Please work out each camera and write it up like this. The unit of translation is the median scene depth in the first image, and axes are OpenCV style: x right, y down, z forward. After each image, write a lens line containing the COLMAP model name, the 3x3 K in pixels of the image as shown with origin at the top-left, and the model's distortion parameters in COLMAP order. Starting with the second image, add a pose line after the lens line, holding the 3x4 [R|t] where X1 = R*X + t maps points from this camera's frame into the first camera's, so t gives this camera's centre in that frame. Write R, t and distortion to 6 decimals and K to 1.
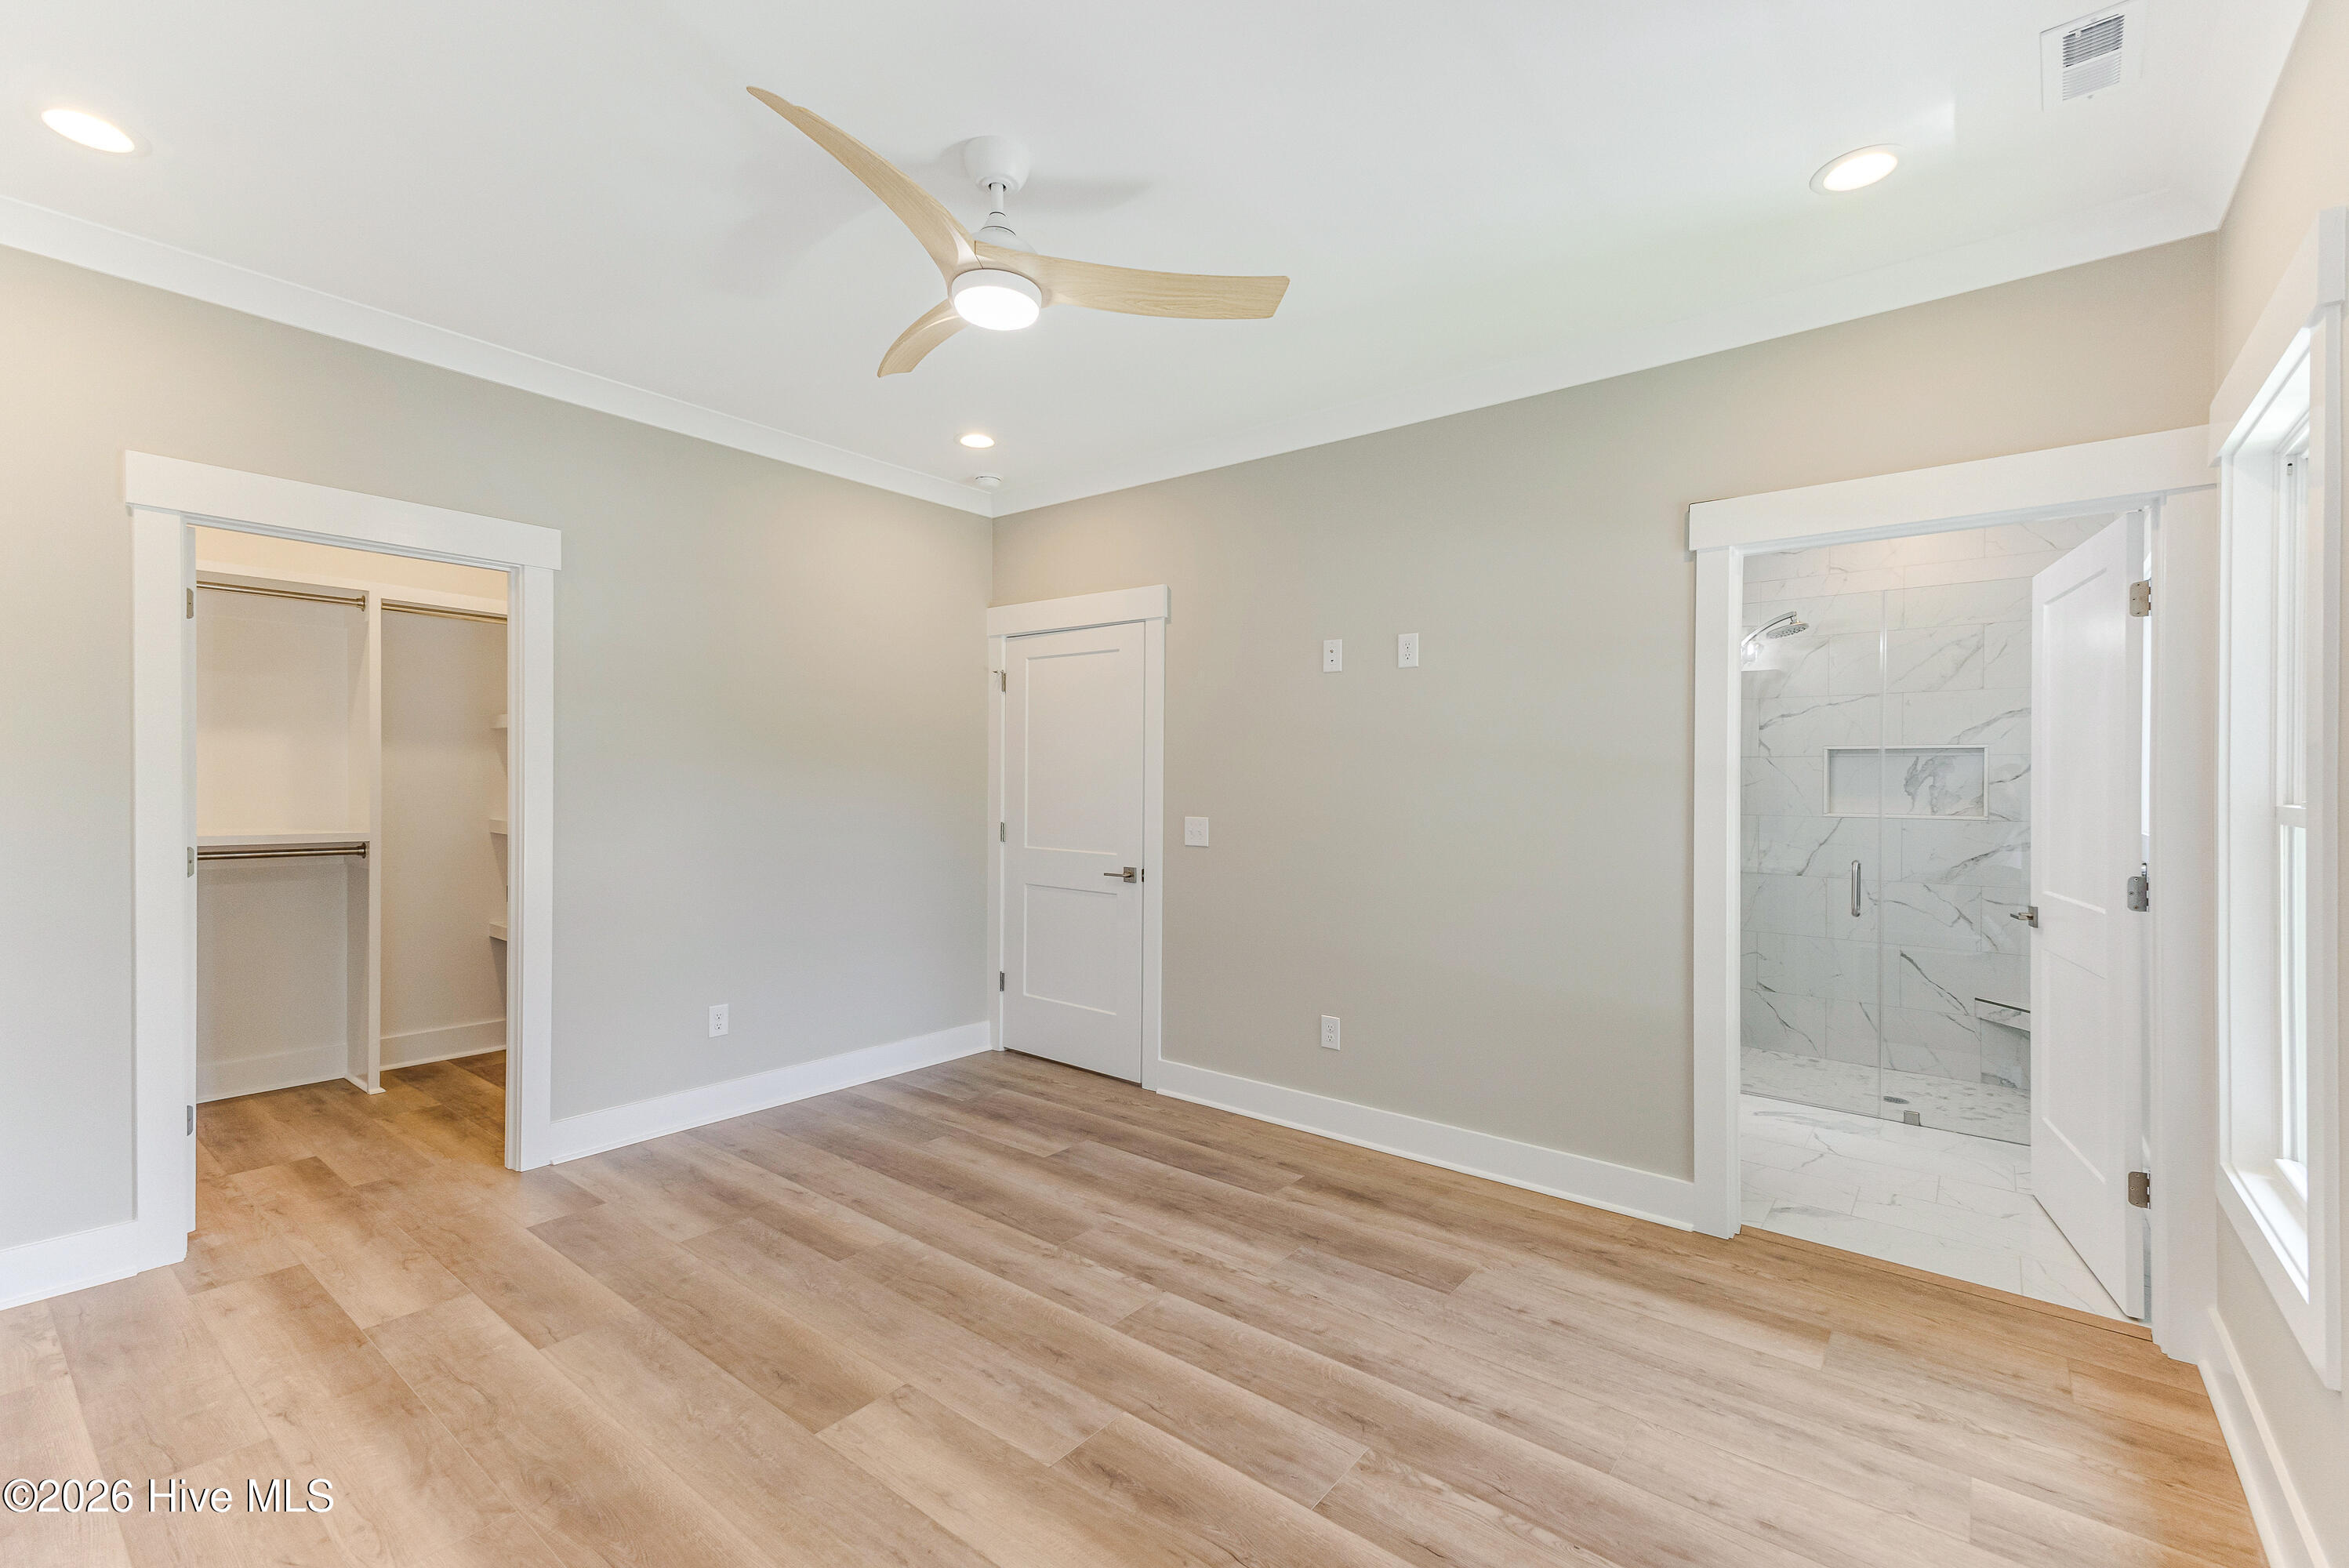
lens RADIAL K [[1024.1, 0, 1173.3], [0, 1024.1, 779.5], [0, 0, 1]] dist [0.024844, 0.000154]
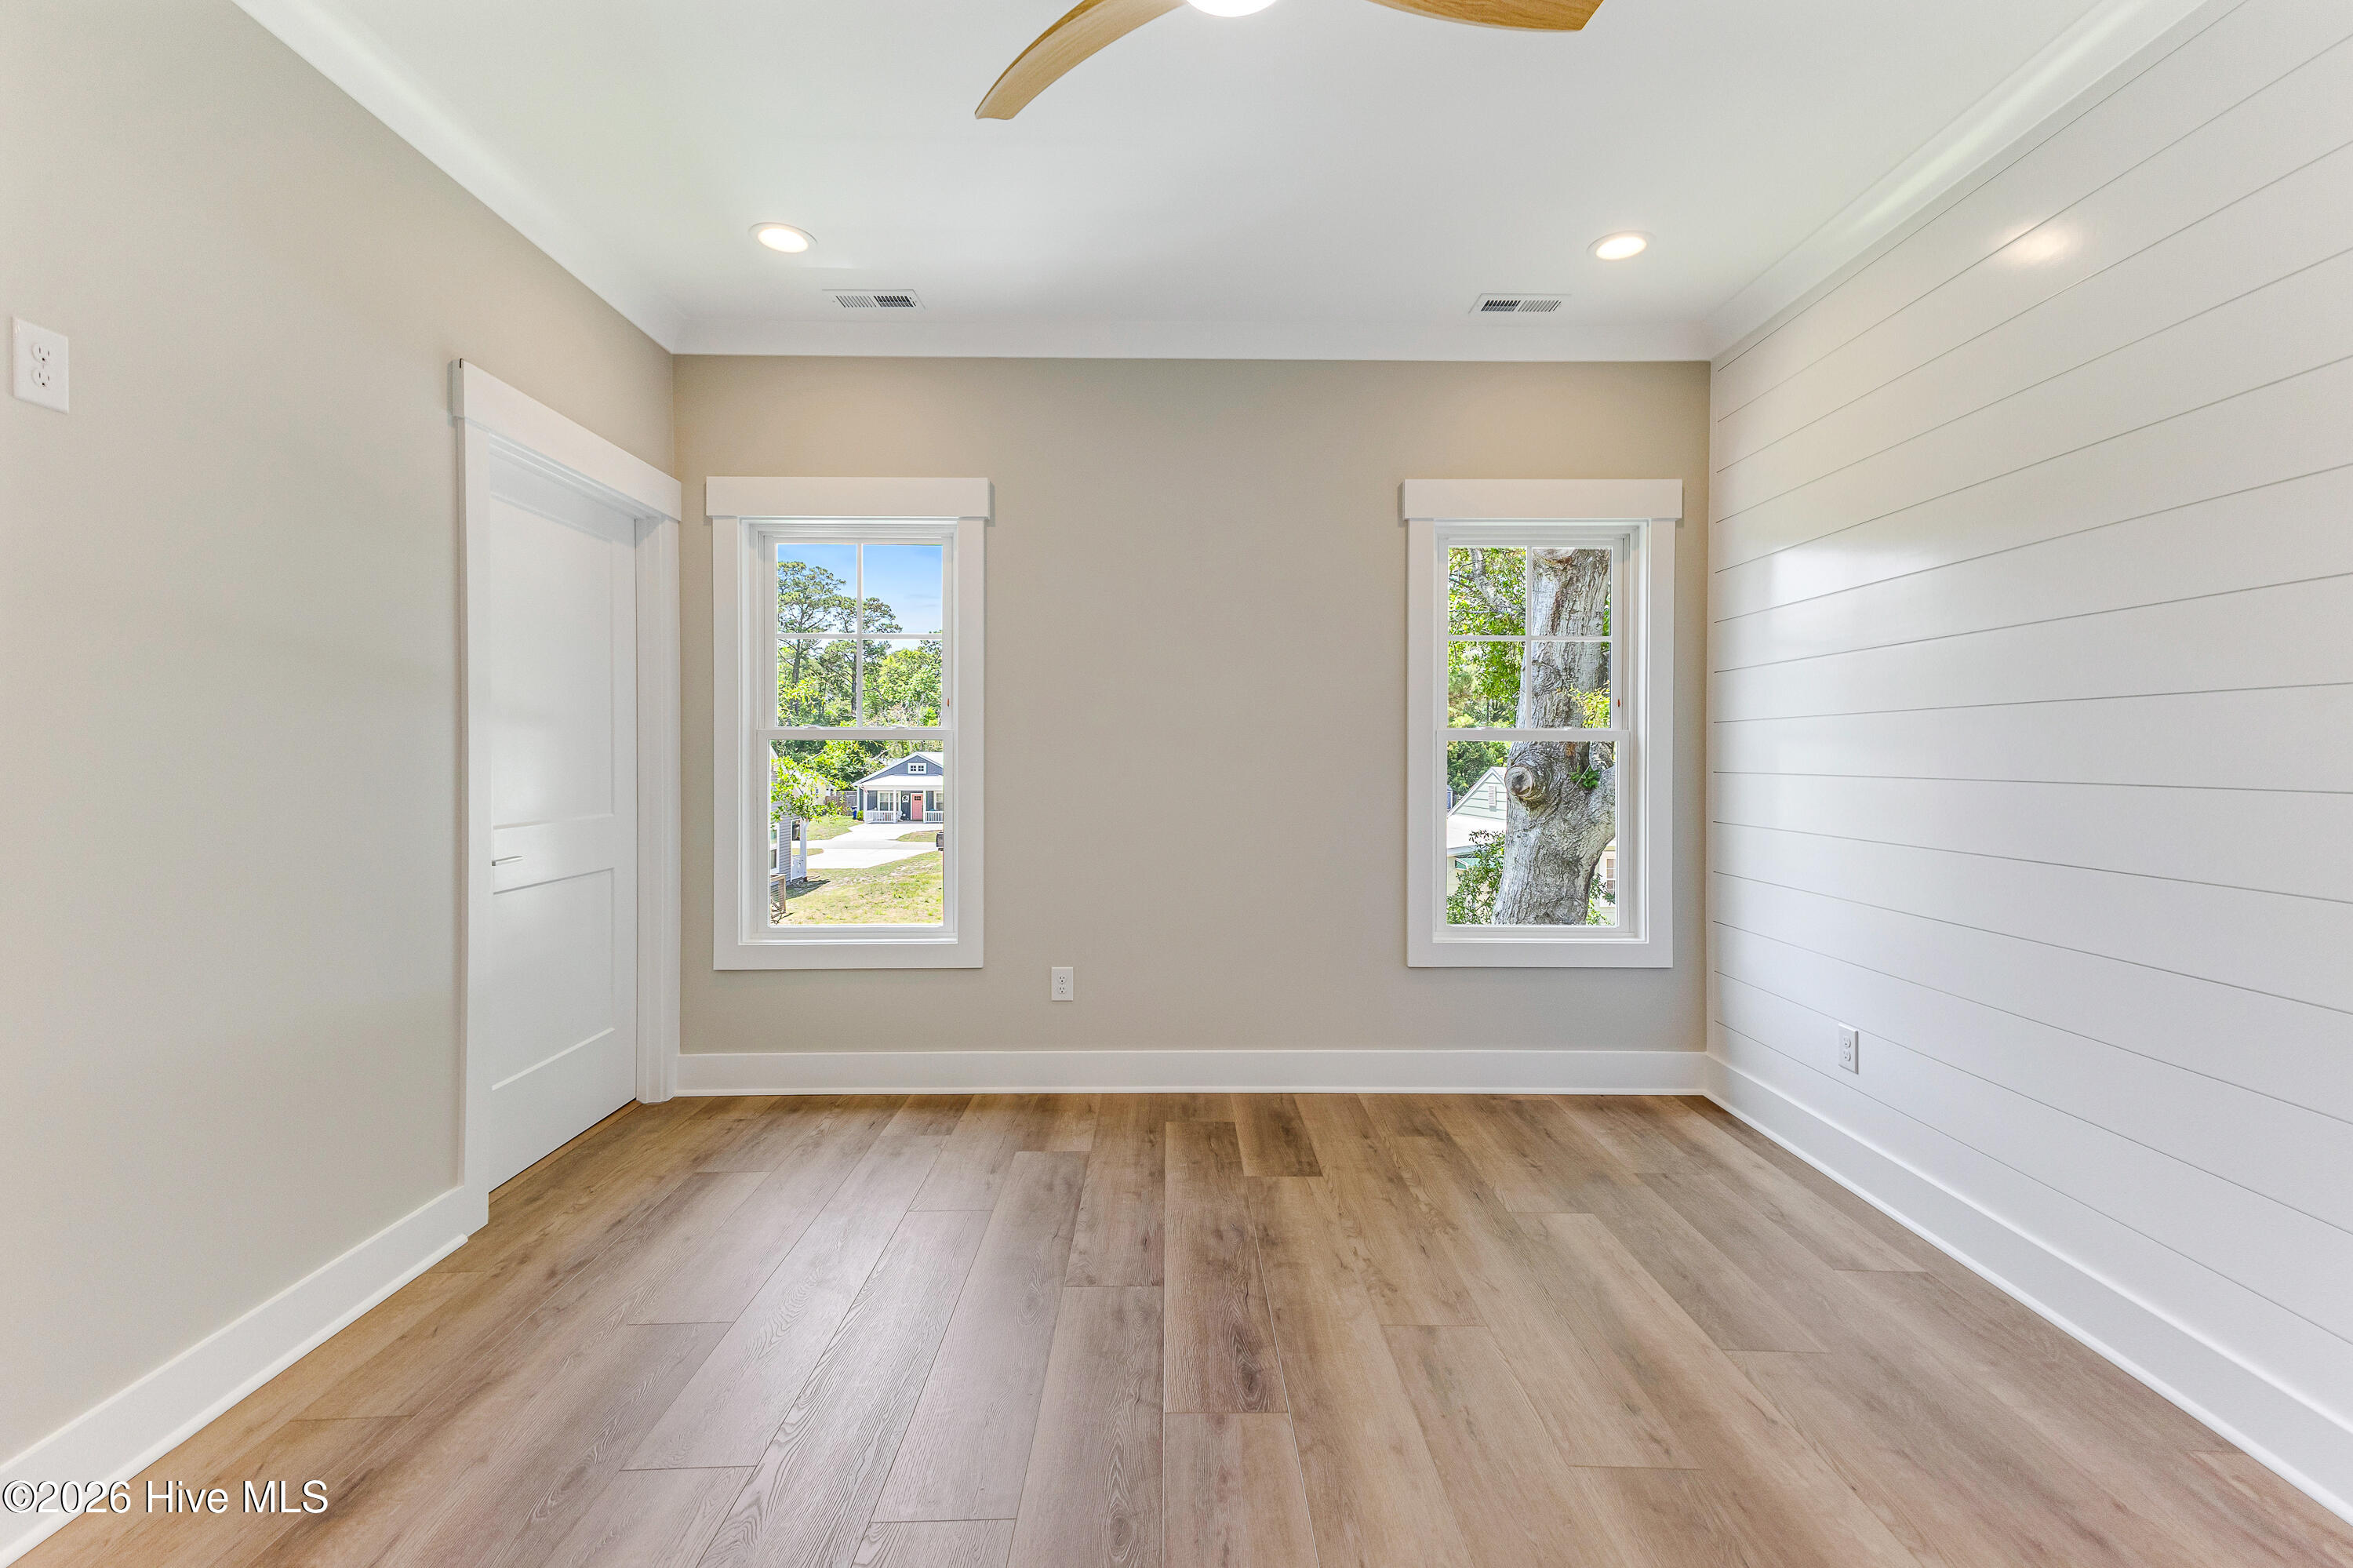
lens RADIAL K [[1025.9, 0, 1190.1], [0, 1025.9, 753.1], [0, 0, 1]] dist [0.024844, 0.000154]
pose [[-0.633748, -0.001804, 0.773538, -0.679982], [0.002931, 0.999985, 0.004733, 0.060162], [-0.773534, 0.005267, -0.633733, 1.439777]]
